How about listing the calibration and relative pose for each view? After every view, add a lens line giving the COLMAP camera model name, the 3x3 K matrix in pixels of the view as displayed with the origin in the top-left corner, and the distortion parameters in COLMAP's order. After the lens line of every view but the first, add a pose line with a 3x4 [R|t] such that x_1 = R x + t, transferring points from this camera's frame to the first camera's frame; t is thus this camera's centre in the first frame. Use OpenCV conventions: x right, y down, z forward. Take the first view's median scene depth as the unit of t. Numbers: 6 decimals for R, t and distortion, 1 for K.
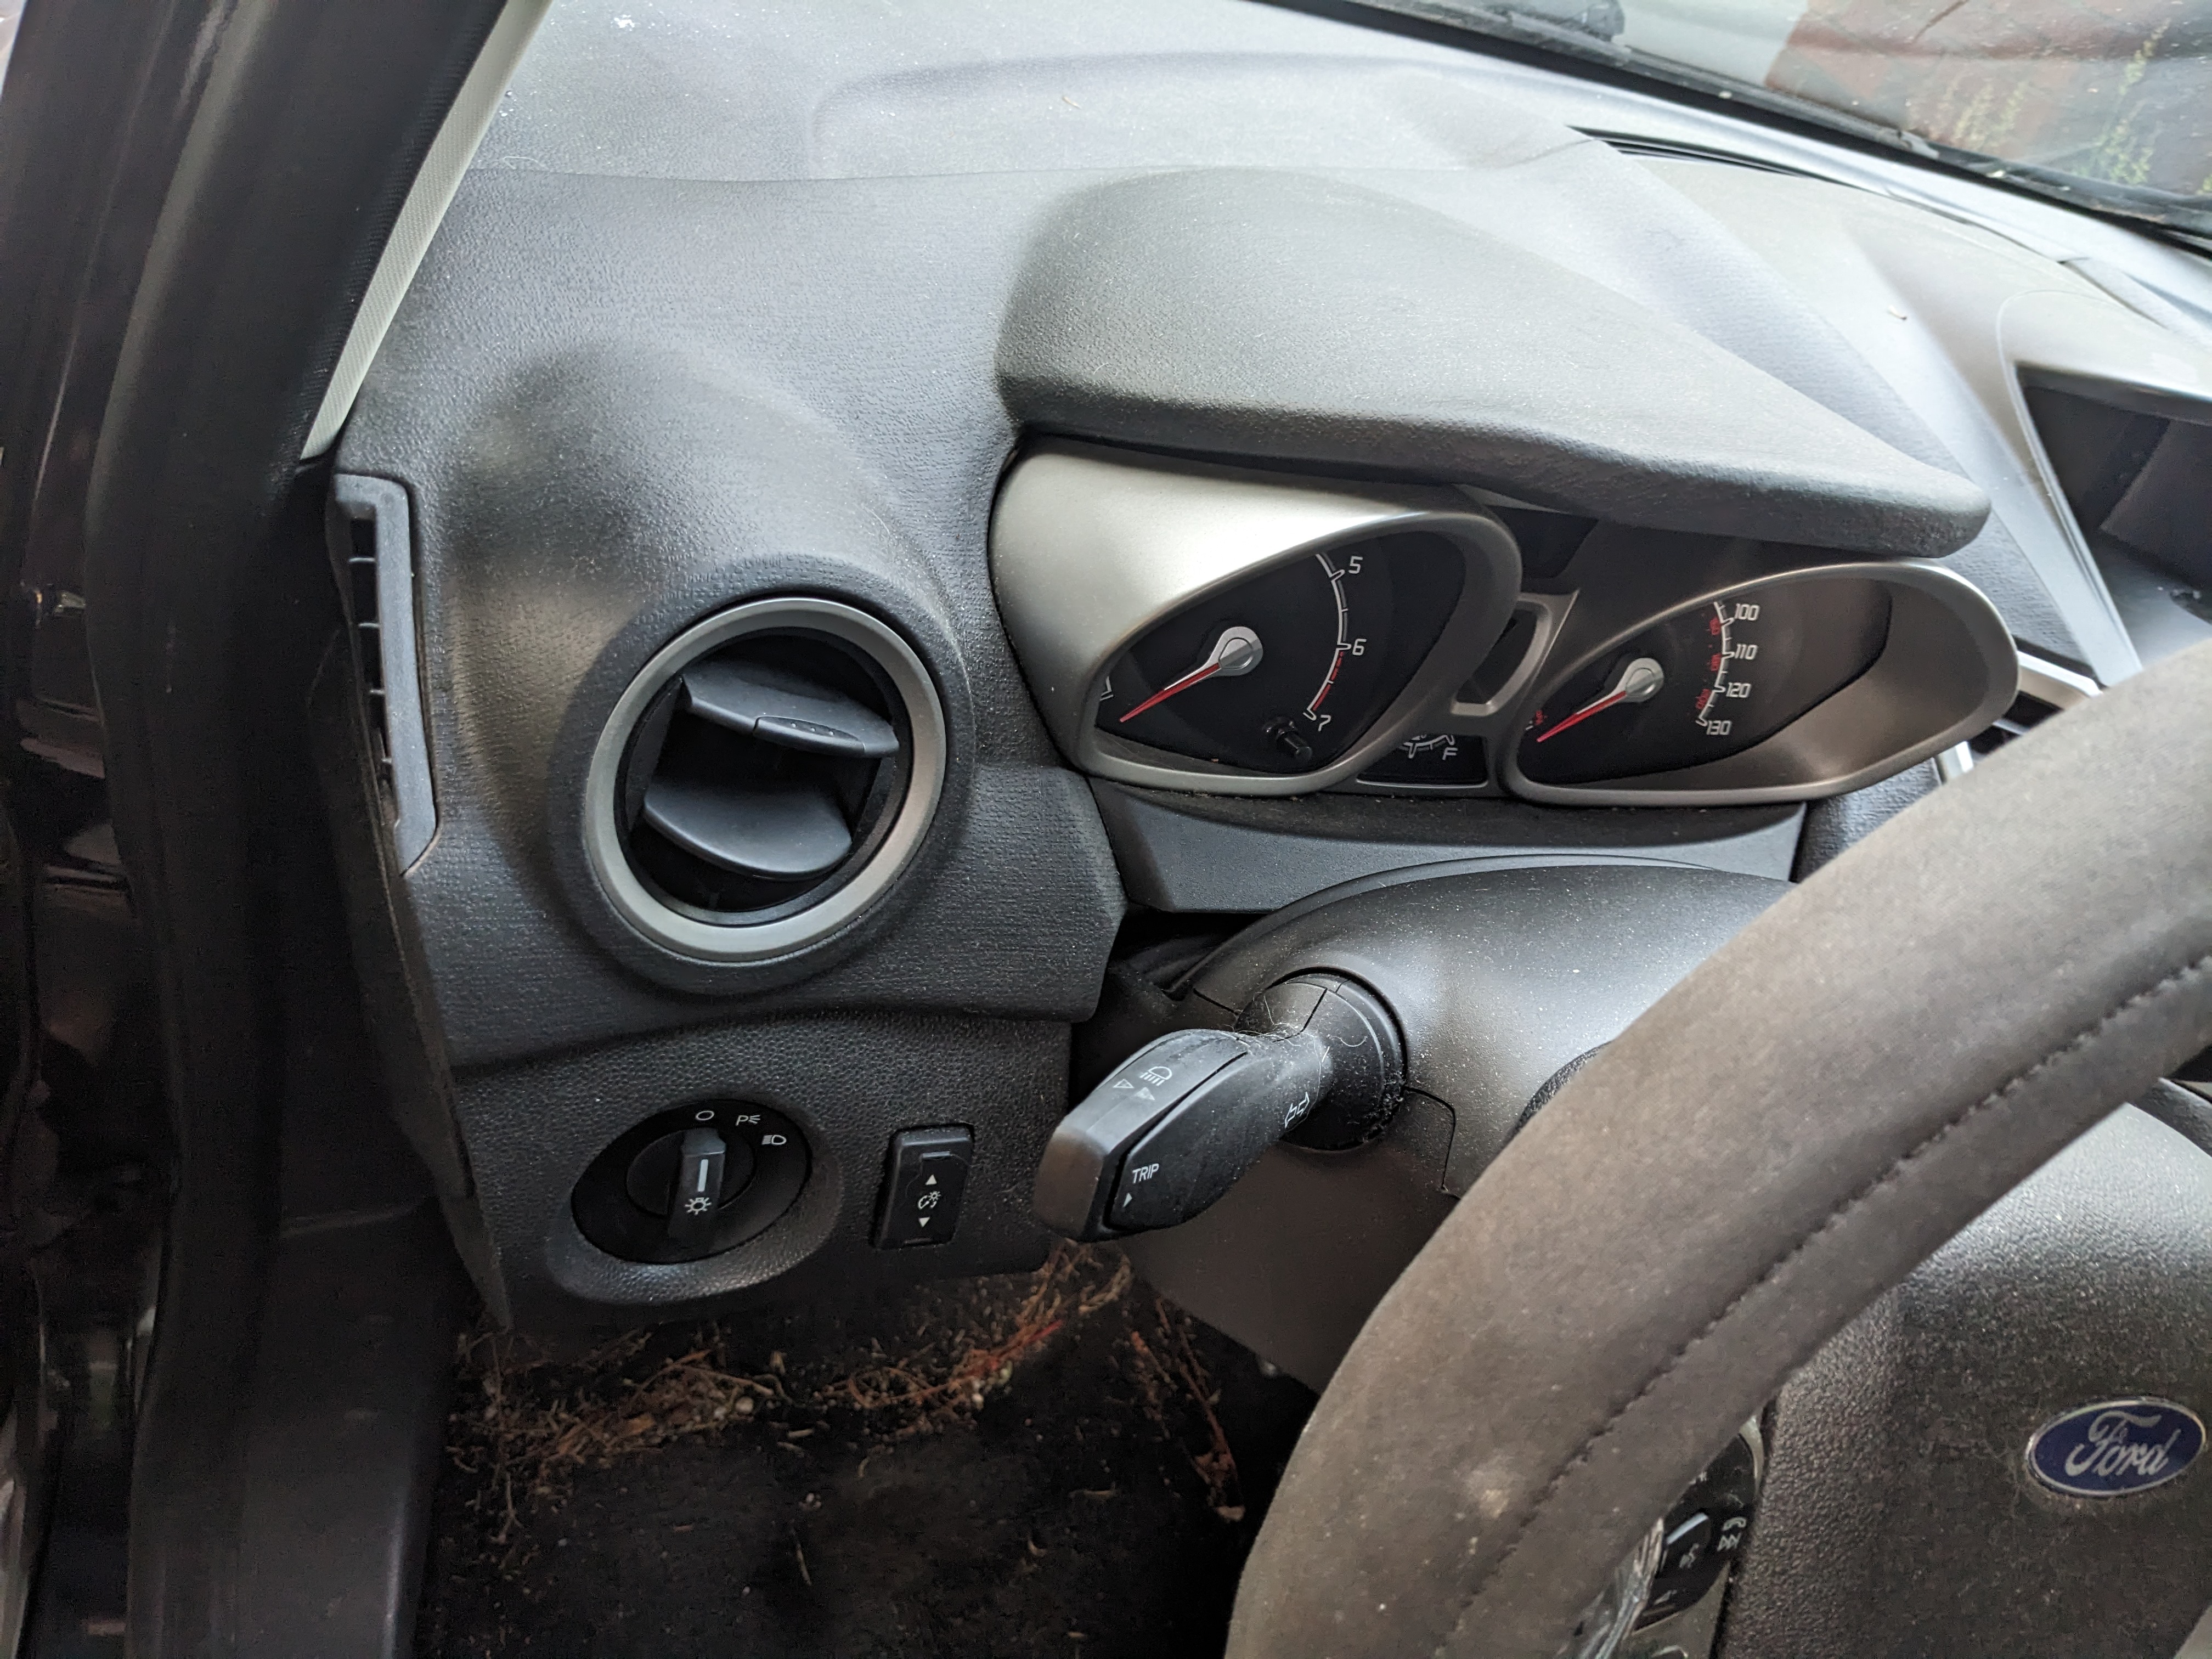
lens RADIAL K [[1872.4, 0, 1105.7], [0, 1872.4, 787.7], [0, 0, 1]] dist [0.047640, -0.086049]
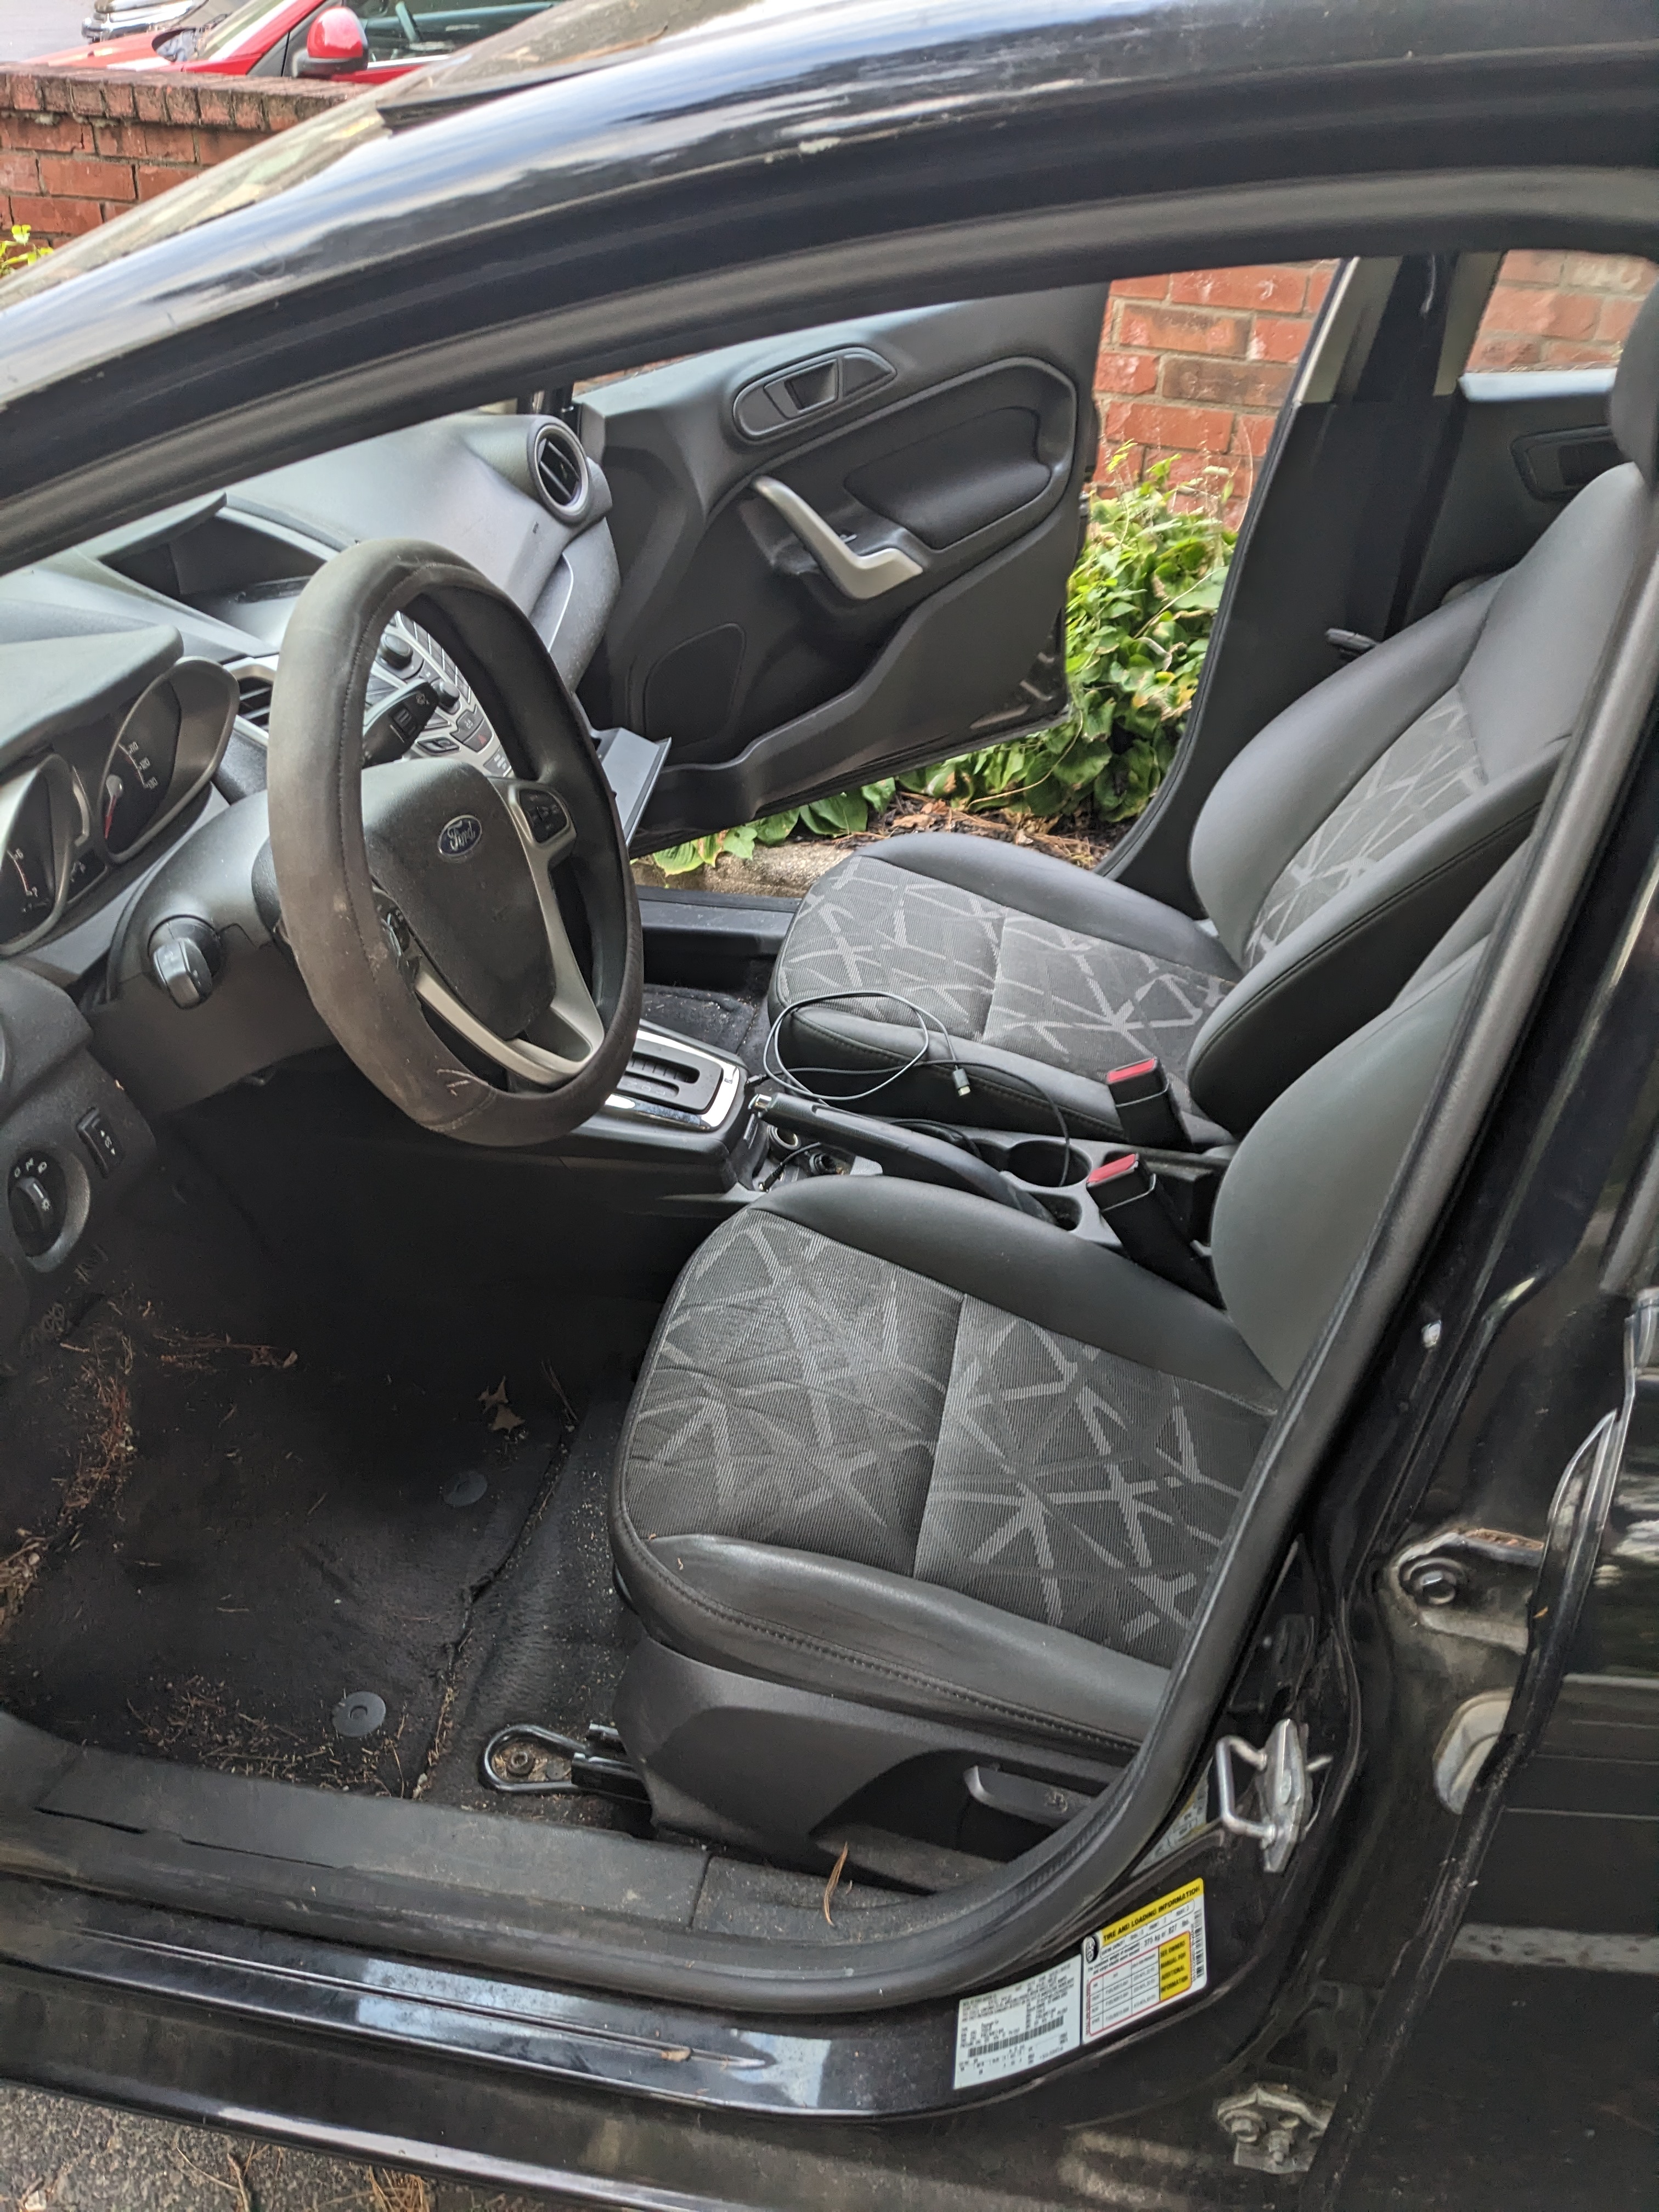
lens RADIAL K [[1872.4, 0, 829.5], [0, 1872.4, 1106.0], [0, 0, 1]] dist [0.047640, -0.086049]
pose [[0.480400, -0.721939, 0.498016, -0.591407], [0.664928, 0.670076, 0.329954, 0.017261], [-0.571915, 0.172635, 0.801942, -1.002468]]
